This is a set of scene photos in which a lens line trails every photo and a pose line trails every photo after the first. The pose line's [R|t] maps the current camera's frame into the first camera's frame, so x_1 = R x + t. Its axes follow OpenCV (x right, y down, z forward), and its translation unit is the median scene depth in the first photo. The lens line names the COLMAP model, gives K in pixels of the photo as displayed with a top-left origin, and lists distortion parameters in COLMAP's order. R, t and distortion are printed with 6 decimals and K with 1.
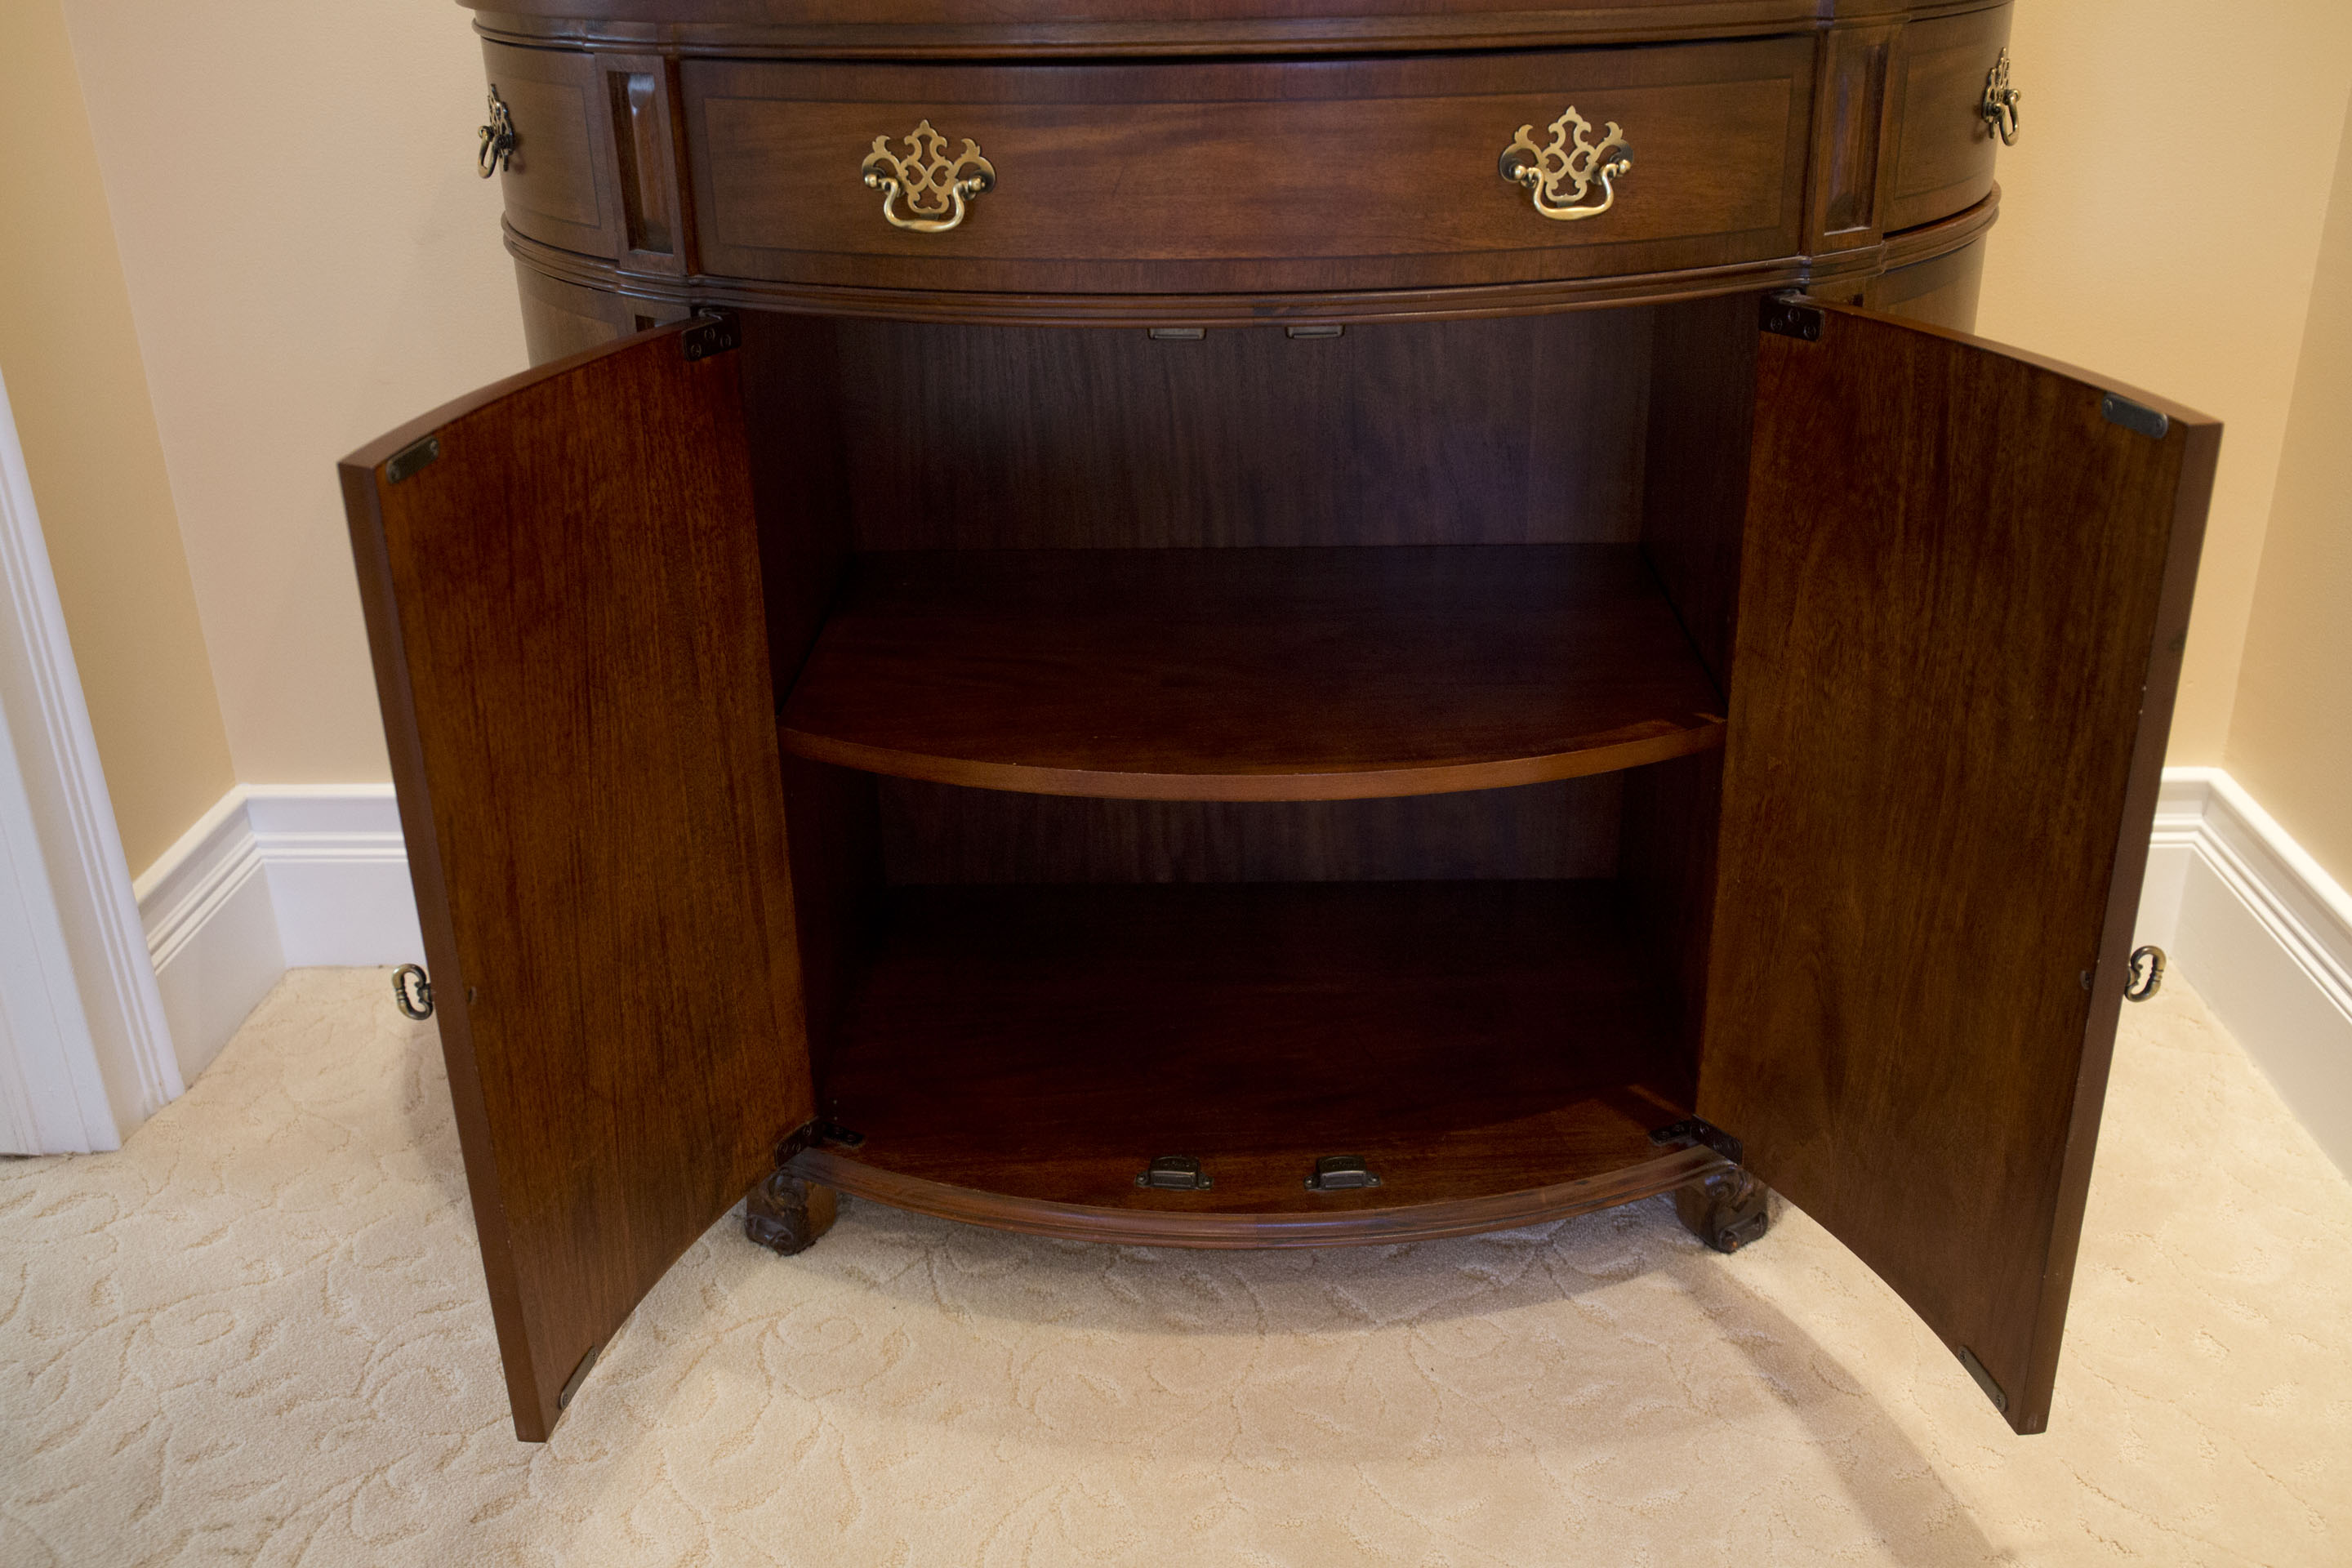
lens RADIAL K [[2162.4, 0, 1169.3], [0, 2162.4, 782.1], [0, 0, 1]] dist [0.006868, 0.000000]
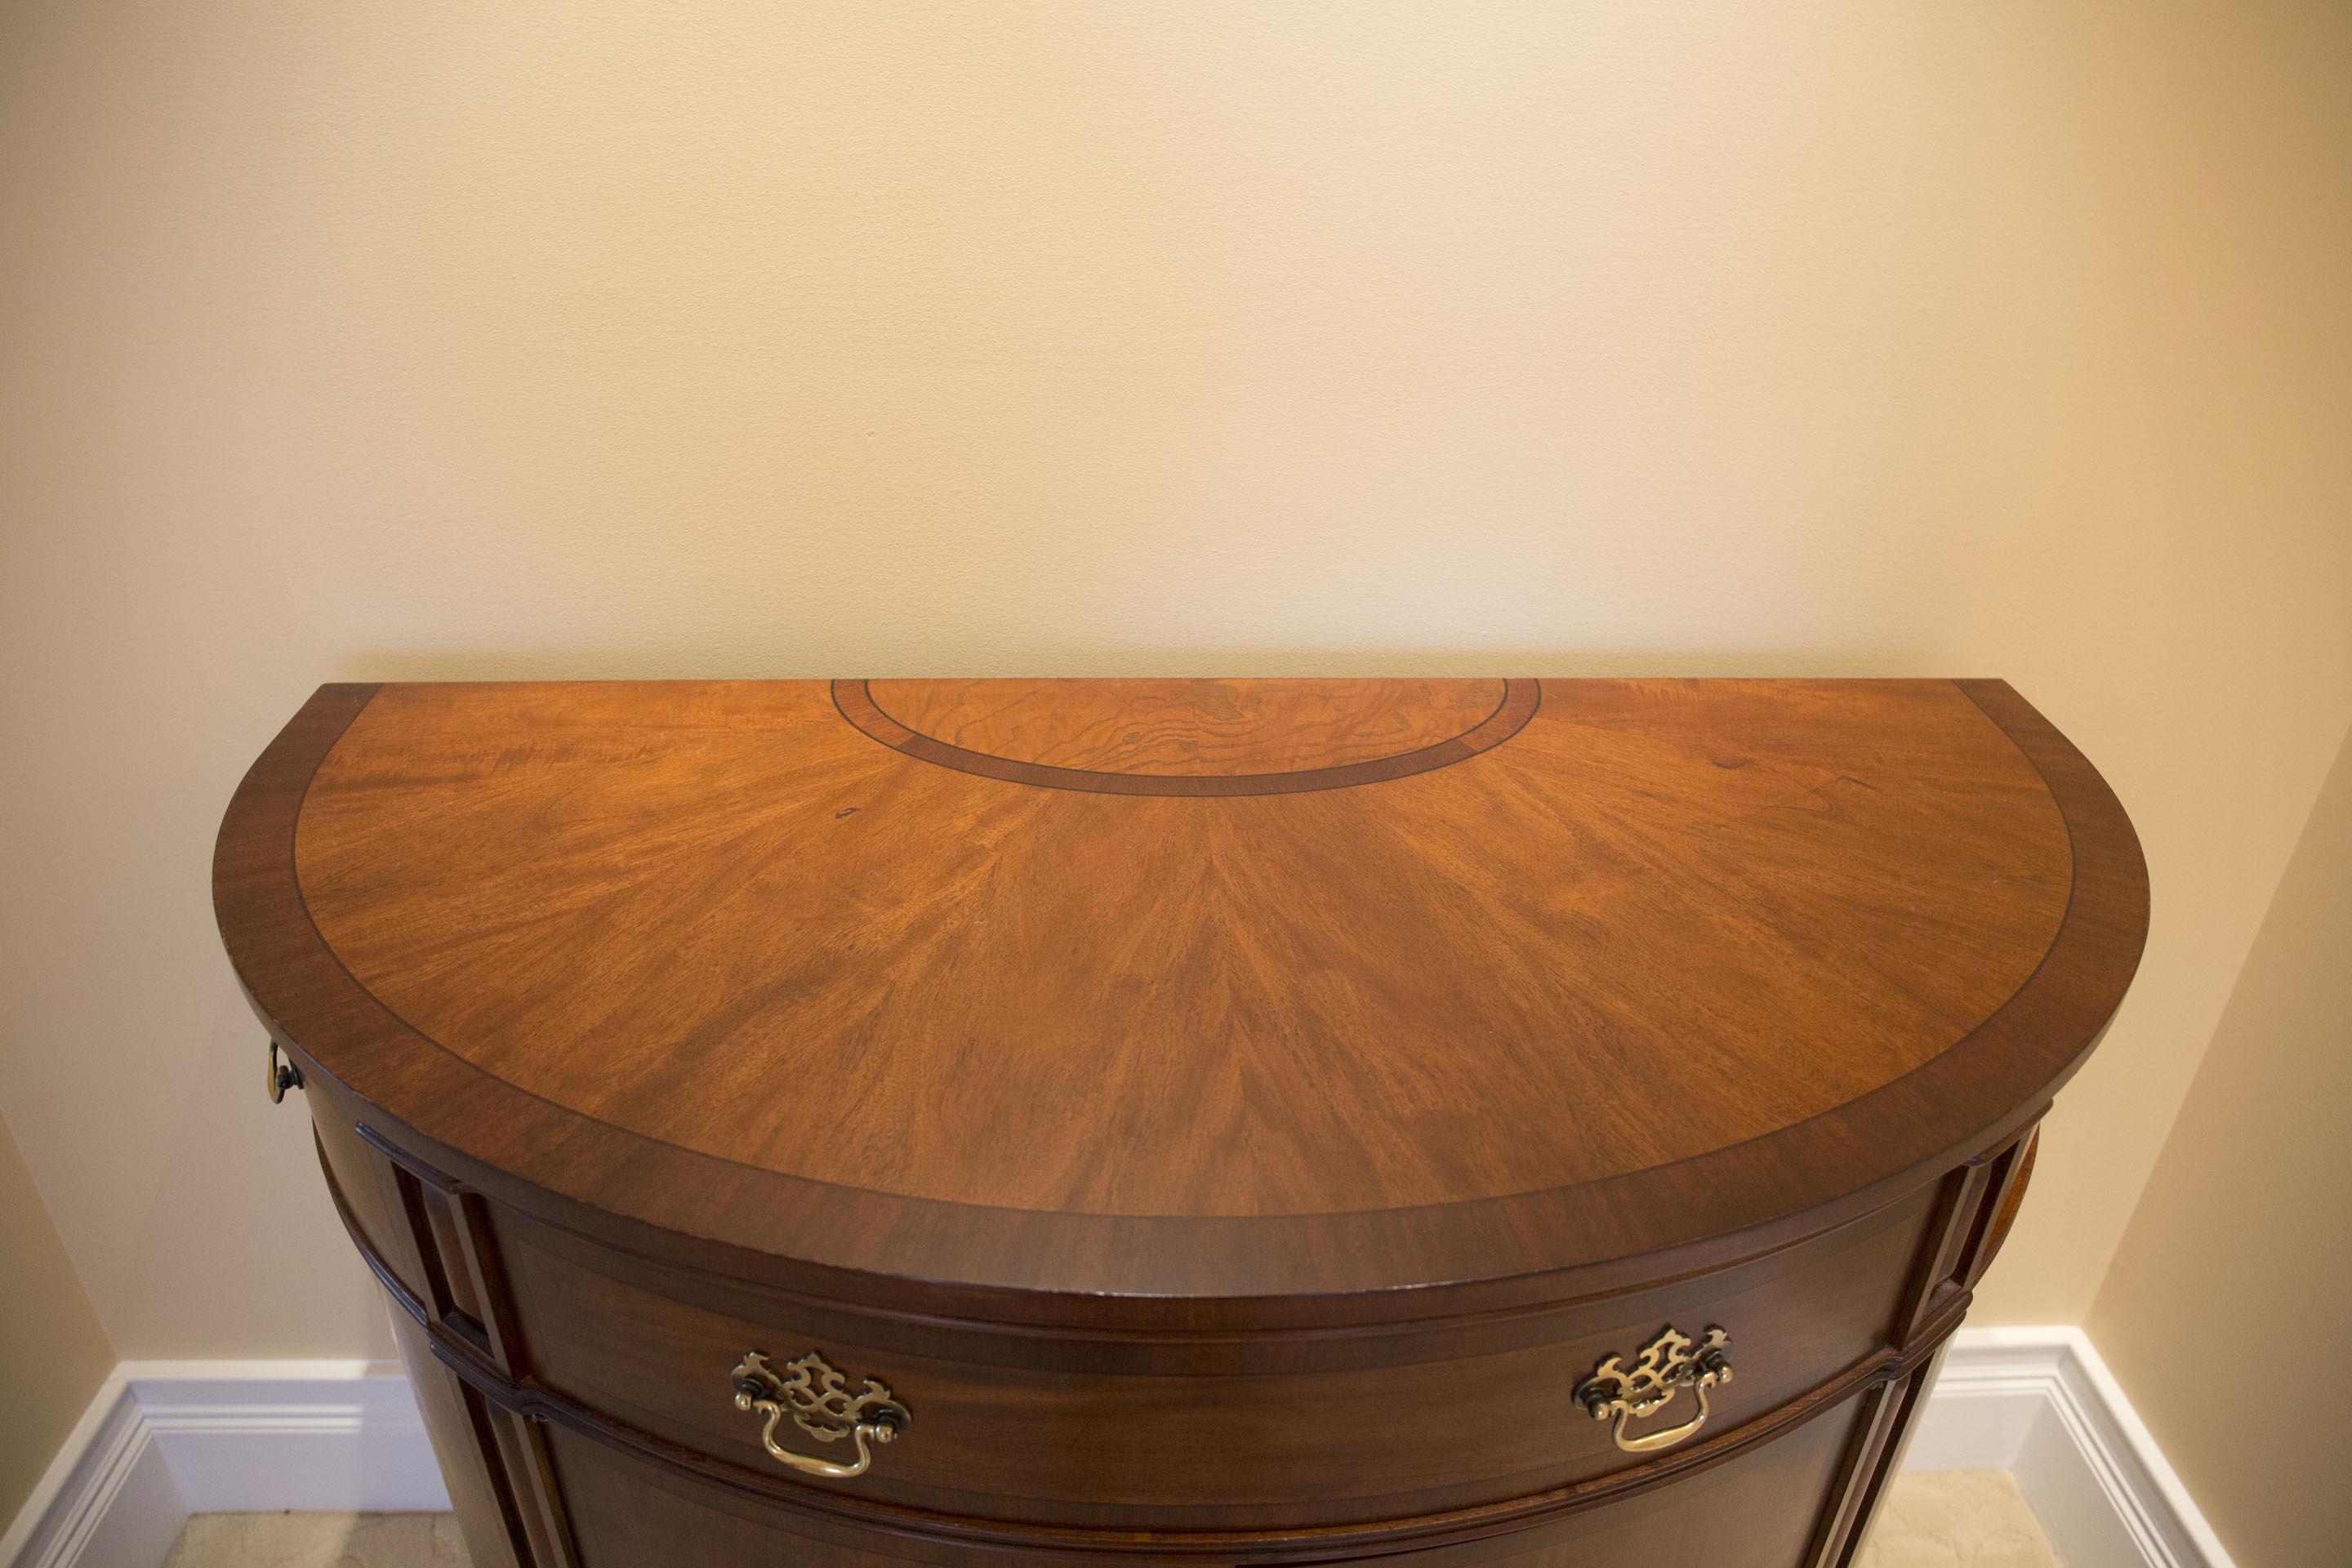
lens RADIAL K [[1576.3, 0, 1177.8], [0, 1576.3, 780.8], [0, 0, 1]] dist [-0.005958, -0.001358]
pose [[0.995812, -0.003124, 0.091375, -0.036836], [-0.008548, 0.991858, 0.127065, -0.551198], [-0.091028, -0.127314, 0.987677, 0.470090]]
